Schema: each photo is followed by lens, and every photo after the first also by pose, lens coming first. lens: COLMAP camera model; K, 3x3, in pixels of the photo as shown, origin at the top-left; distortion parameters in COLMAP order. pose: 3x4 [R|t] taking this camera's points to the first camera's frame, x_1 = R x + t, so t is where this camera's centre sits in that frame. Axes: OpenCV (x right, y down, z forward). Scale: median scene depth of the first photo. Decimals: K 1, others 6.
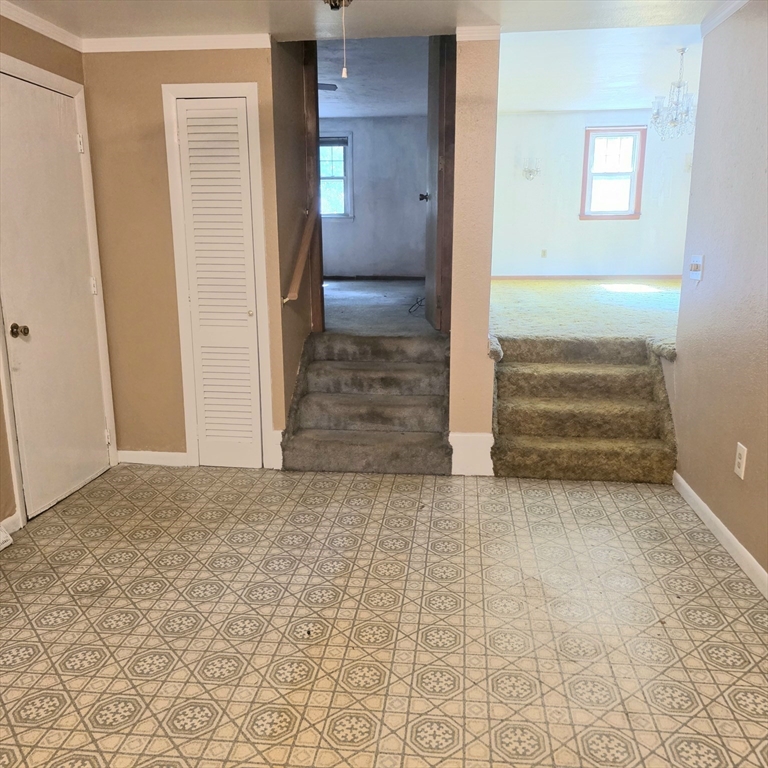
lens RADIAL K [[666.5, 0, 384.0], [0, 666.5, 384.0], [0, 0, 1]] dist [0.002965, 0.001794]
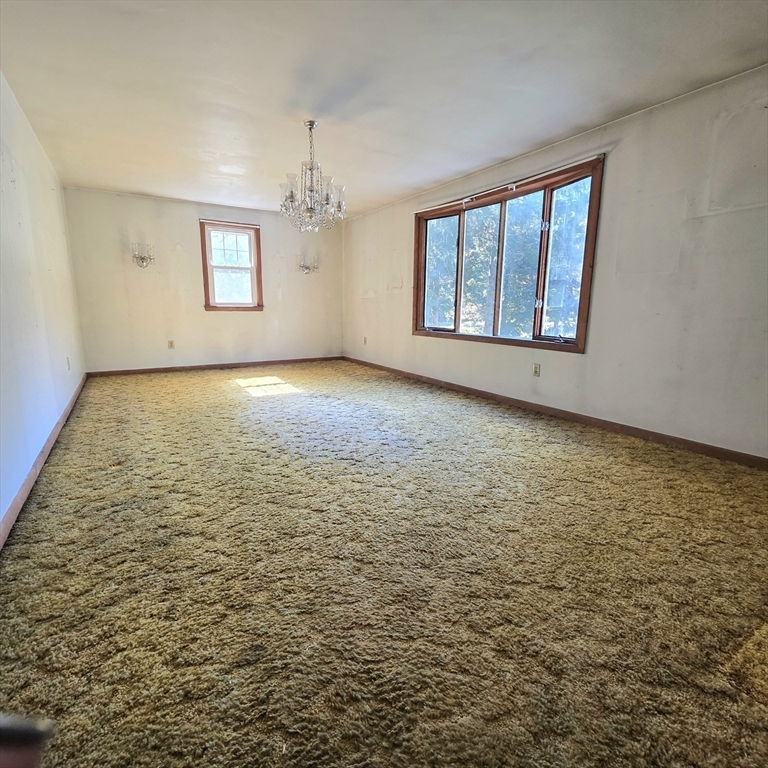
lens RADIAL K [[388.5, 0, 382.6], [0, 388.5, 380.4], [0, 0, 1]] dist [-0.002236, -0.000393]
pose [[0.766588, -0.109392, 0.632753, 0.118041], [0.124322, 0.992022, 0.020885, -0.123178], [-0.629990, 0.062655, 0.774072, 0.391295]]
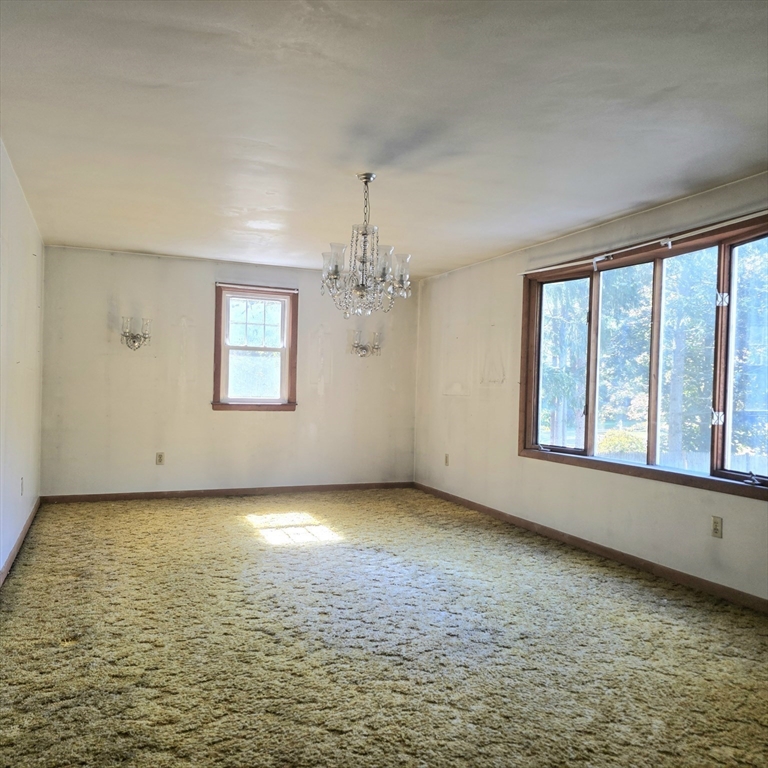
lens RADIAL K [[649.9, 0, 392.0], [0, 649.9, 404.9], [0, 0, 1]] dist [0.073672, -0.078036]
pose [[0.857718, 0.012292, 0.513973, 0.107851], [0.081690, 0.983755, -0.159851, -0.131163], [-0.507588, 0.179093, 0.842781, 0.344223]]
